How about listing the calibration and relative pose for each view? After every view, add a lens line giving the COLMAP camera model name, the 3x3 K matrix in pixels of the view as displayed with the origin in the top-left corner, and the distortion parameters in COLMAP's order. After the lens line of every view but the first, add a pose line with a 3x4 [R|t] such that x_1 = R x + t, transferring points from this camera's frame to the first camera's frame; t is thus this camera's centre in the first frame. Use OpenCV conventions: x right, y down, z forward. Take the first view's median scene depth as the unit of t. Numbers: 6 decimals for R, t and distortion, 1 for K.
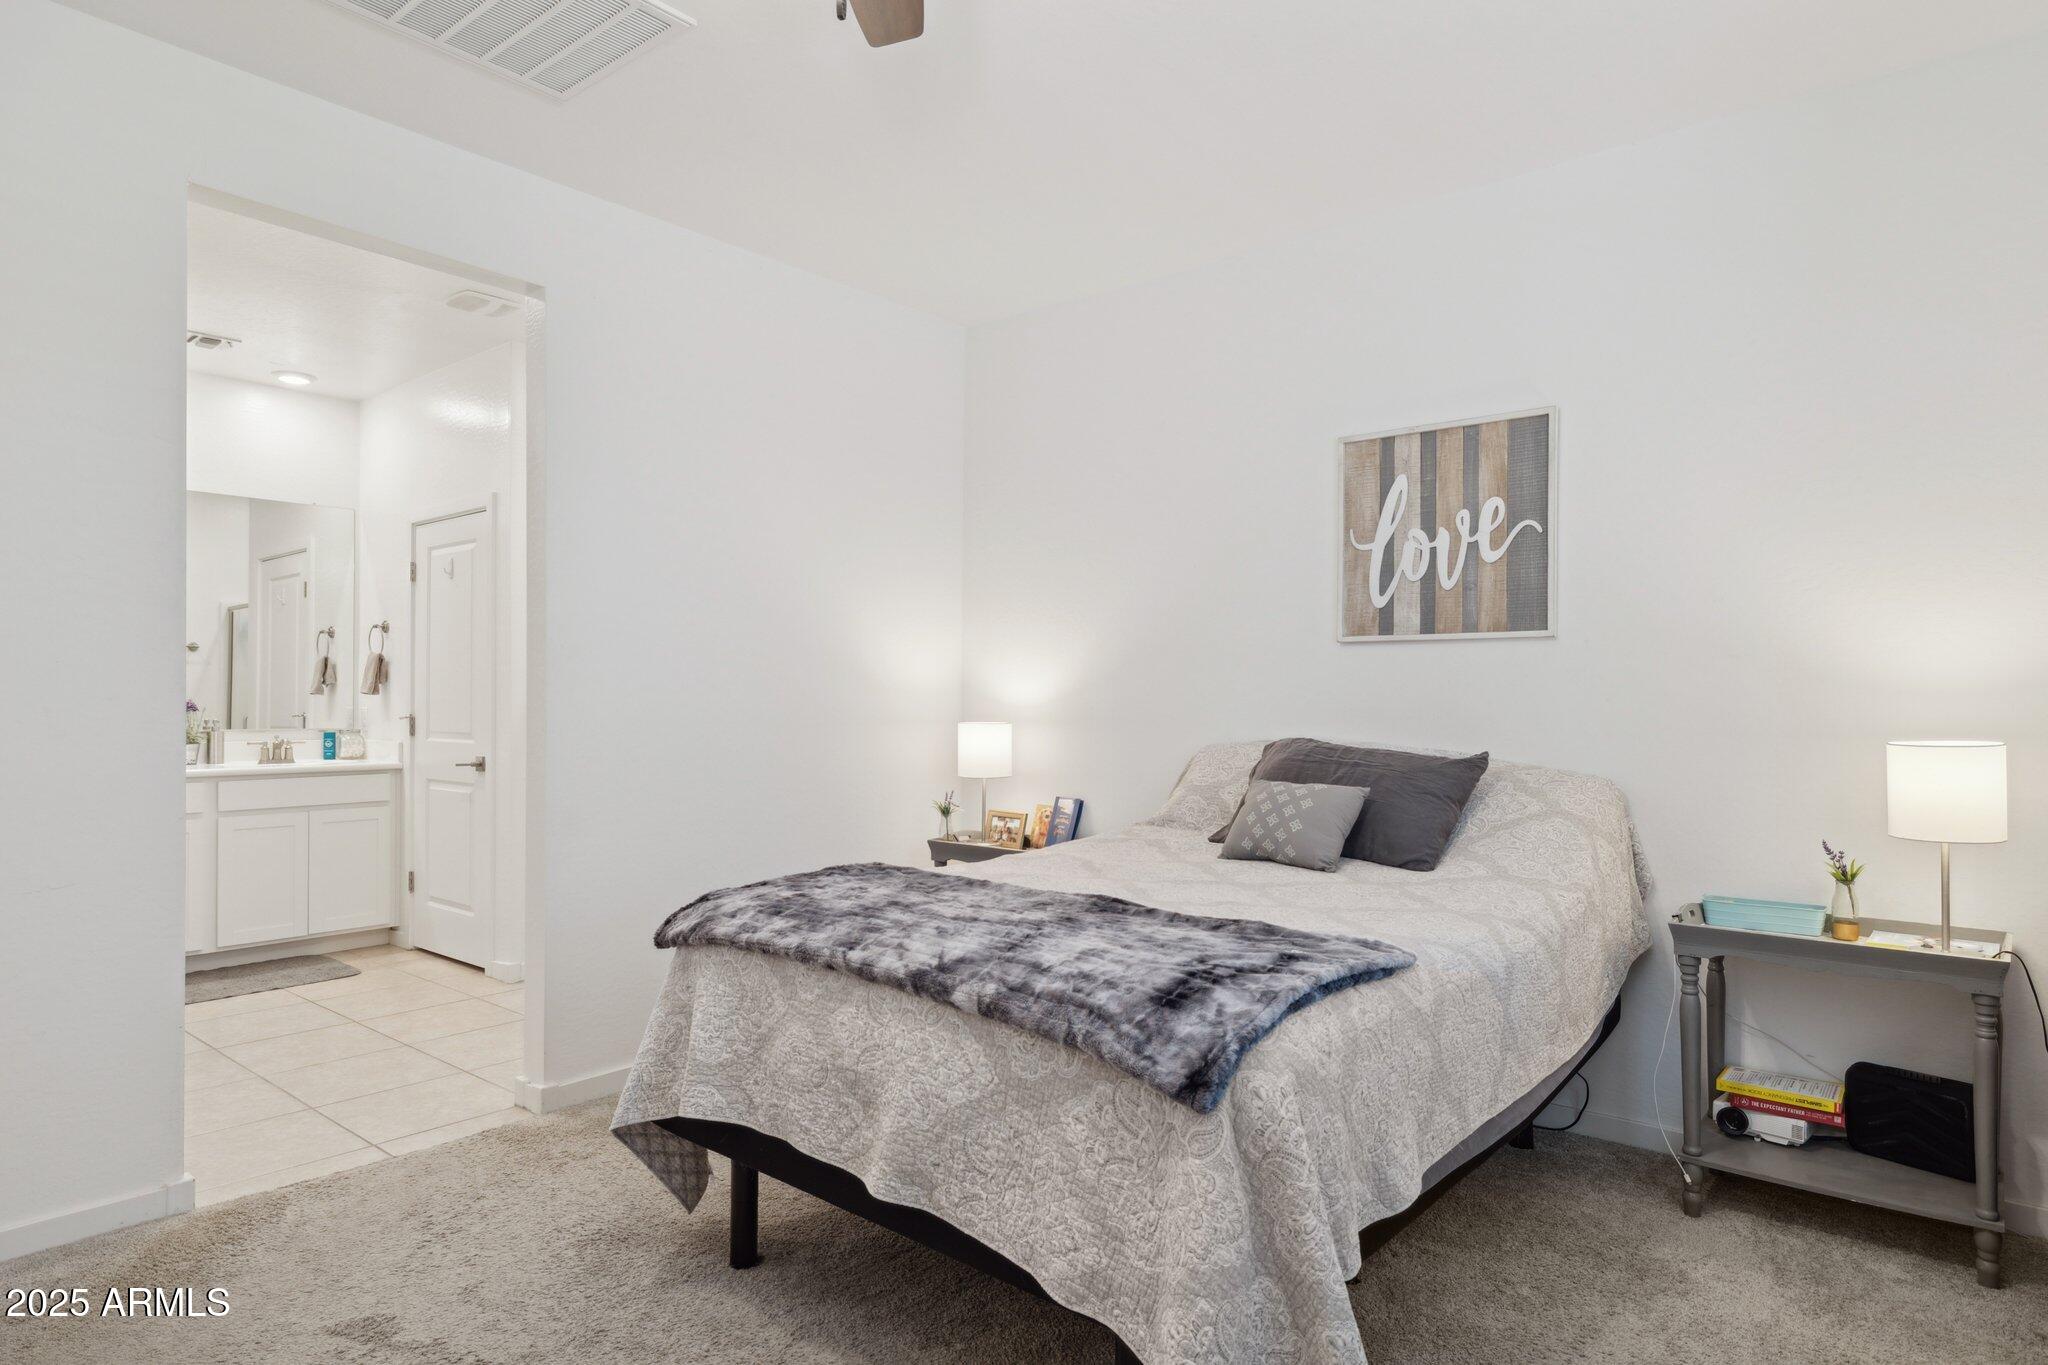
lens RADIAL K [[1146.3, 0, 1026.6], [0, 1146.3, 693.3], [0, 0, 1]] dist [-0.003454, -0.001578]
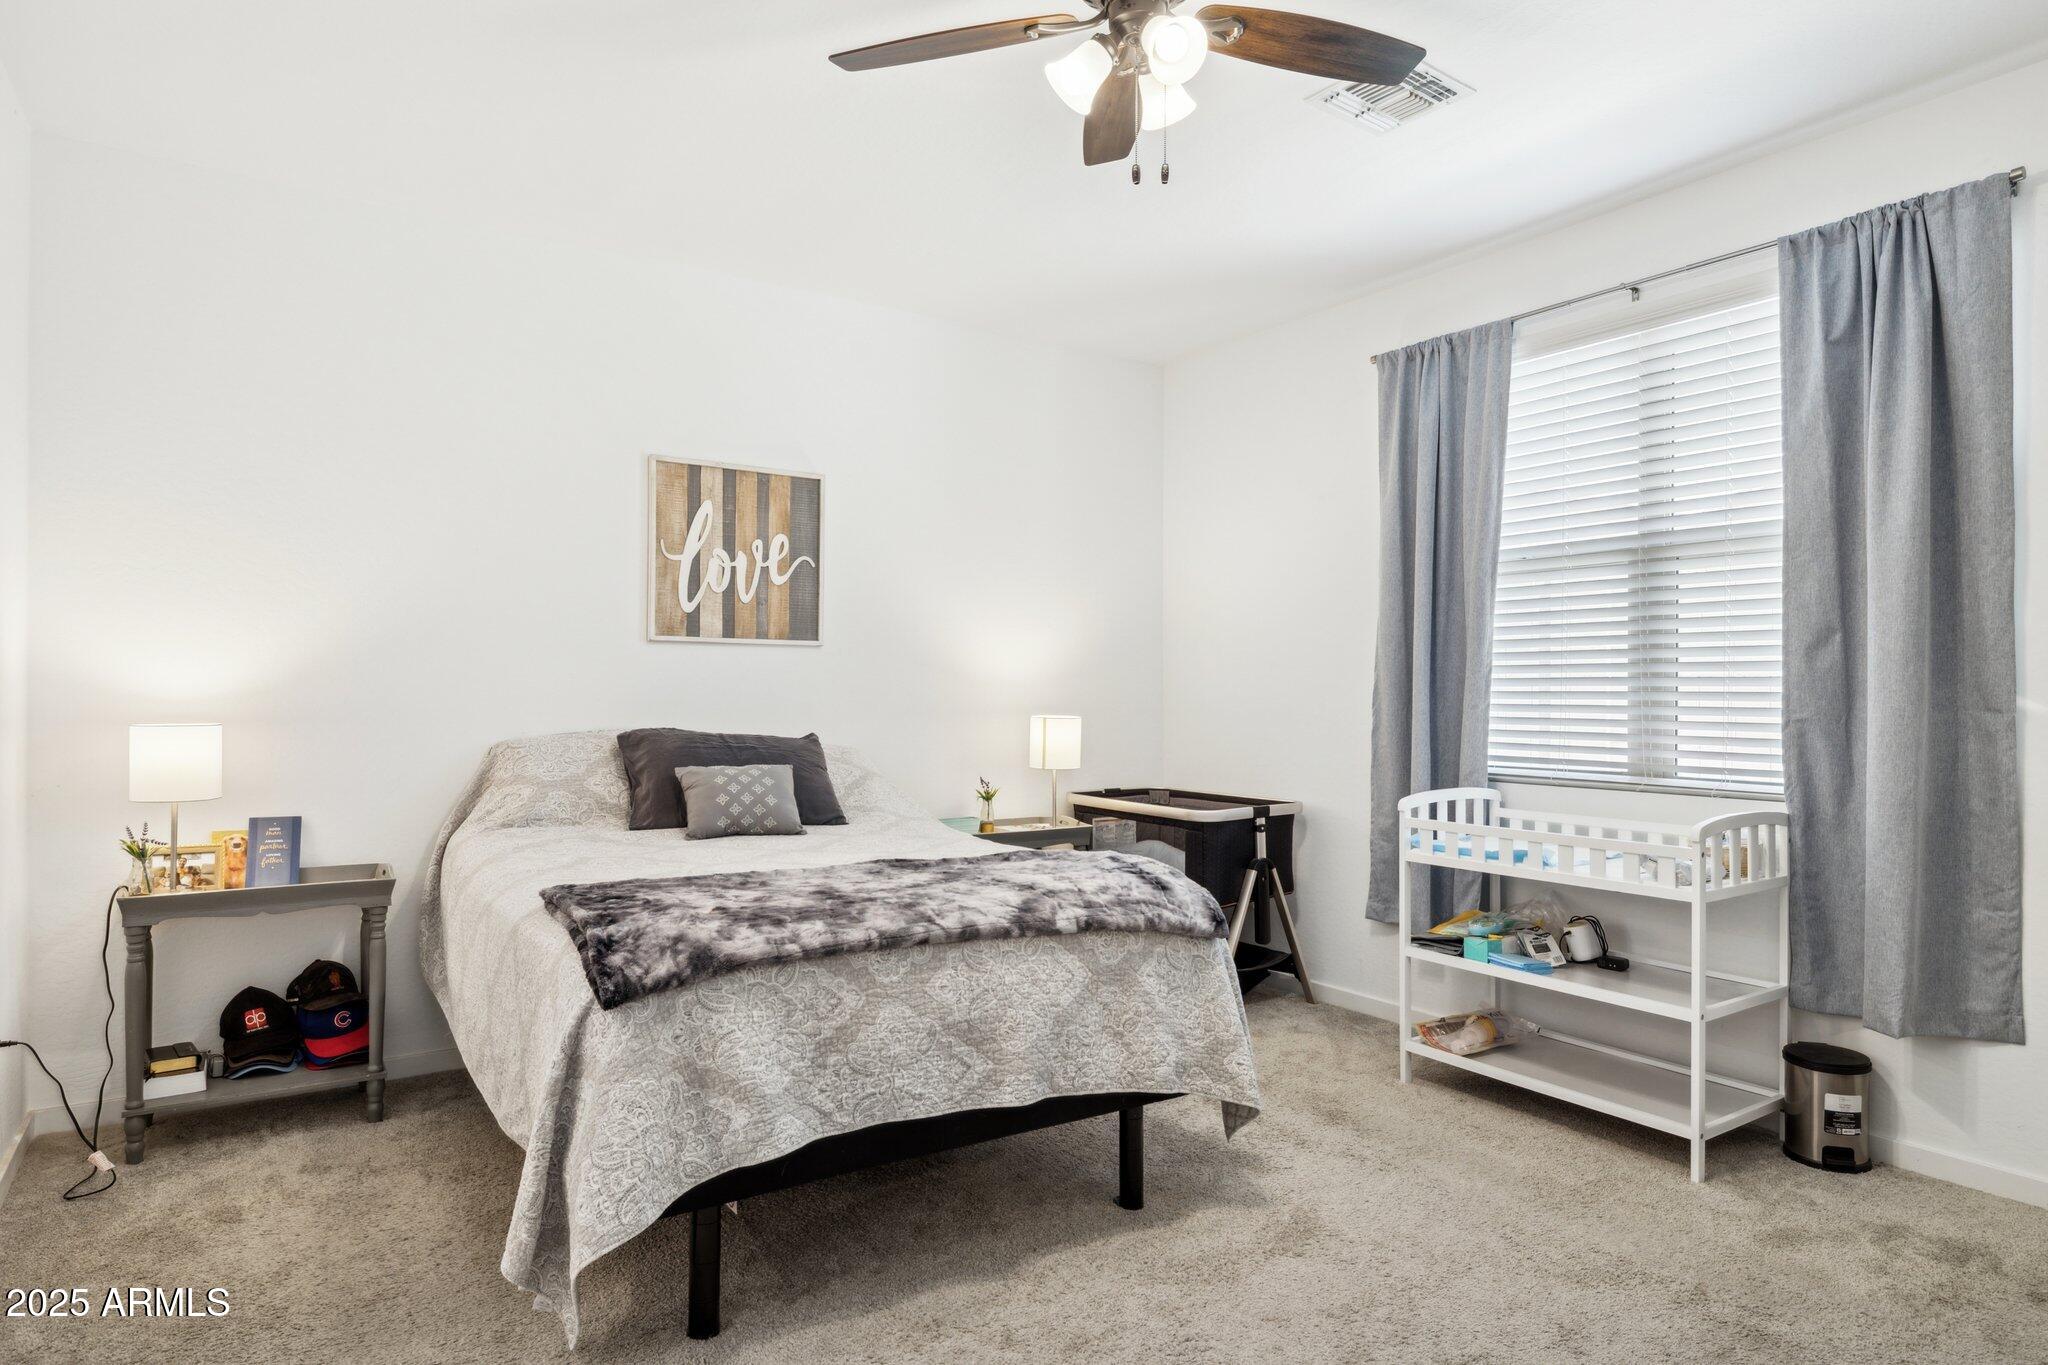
lens RADIAL K [[1146.3, 0, 1024.6], [0, 1146.3, 681.0], [0, 0, 1]] dist [-0.003454, -0.001578]
pose [[0.300496, 0.007191, 0.953756, -0.719071], [-0.008948, 0.999949, -0.004720, -0.003791], [-0.953741, -0.007116, 0.300545, 0.350449]]
